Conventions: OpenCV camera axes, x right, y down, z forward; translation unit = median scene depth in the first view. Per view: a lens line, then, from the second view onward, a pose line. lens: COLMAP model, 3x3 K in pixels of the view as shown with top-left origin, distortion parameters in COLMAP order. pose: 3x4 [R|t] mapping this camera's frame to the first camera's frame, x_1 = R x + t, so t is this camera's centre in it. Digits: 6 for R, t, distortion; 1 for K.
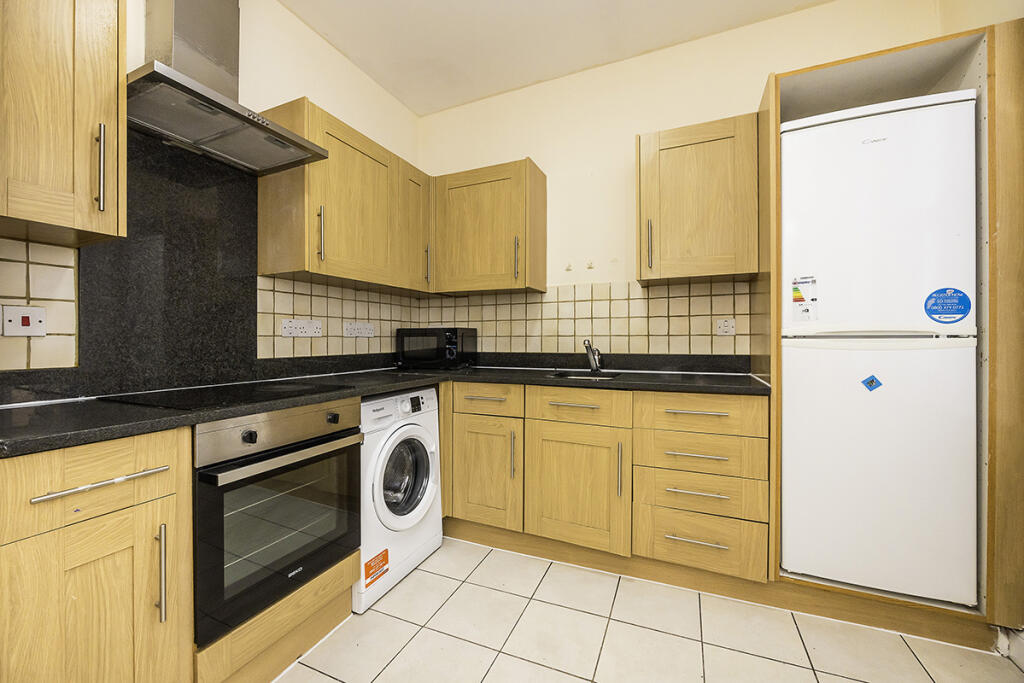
lens RADIAL K [[398.0, 0, 518.3], [0, 398.0, 341.3], [0, 0, 1]] dist [-0.008916, 0.000092]
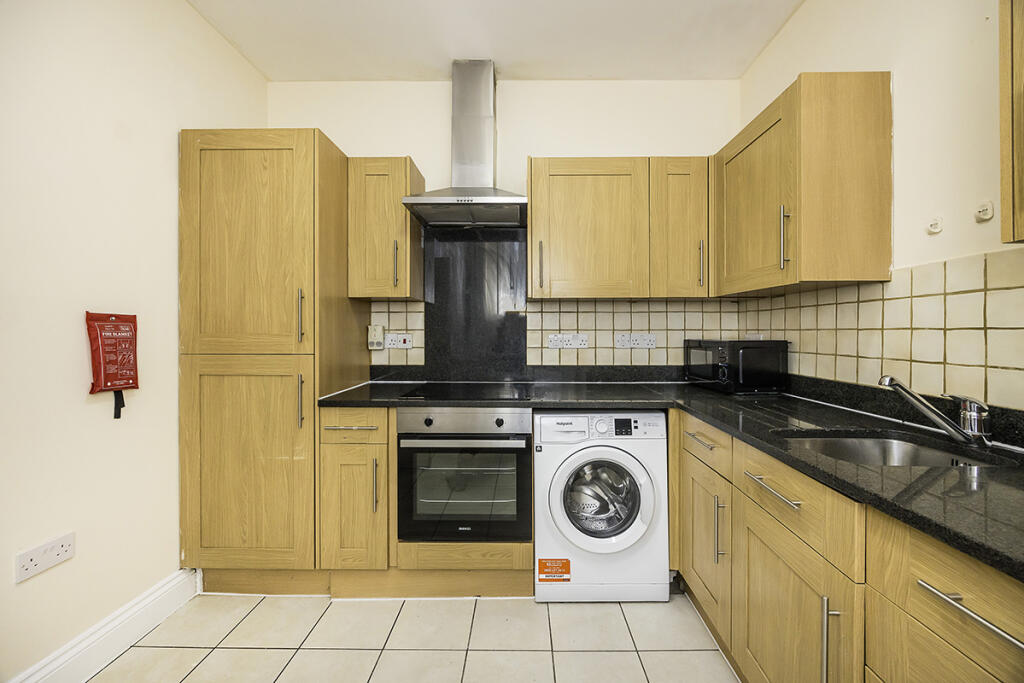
lens RADIAL K [[398.0, 0, 520.1], [0, 398.0, 331.6], [0, 0, 1]] dist [-0.008916, 0.000092]
pose [[0.403310, 0.006394, -0.915041, 0.477221], [-0.011090, 0.999936, 0.002099, -0.061419], [0.914996, 0.009302, 0.403356, 0.392130]]
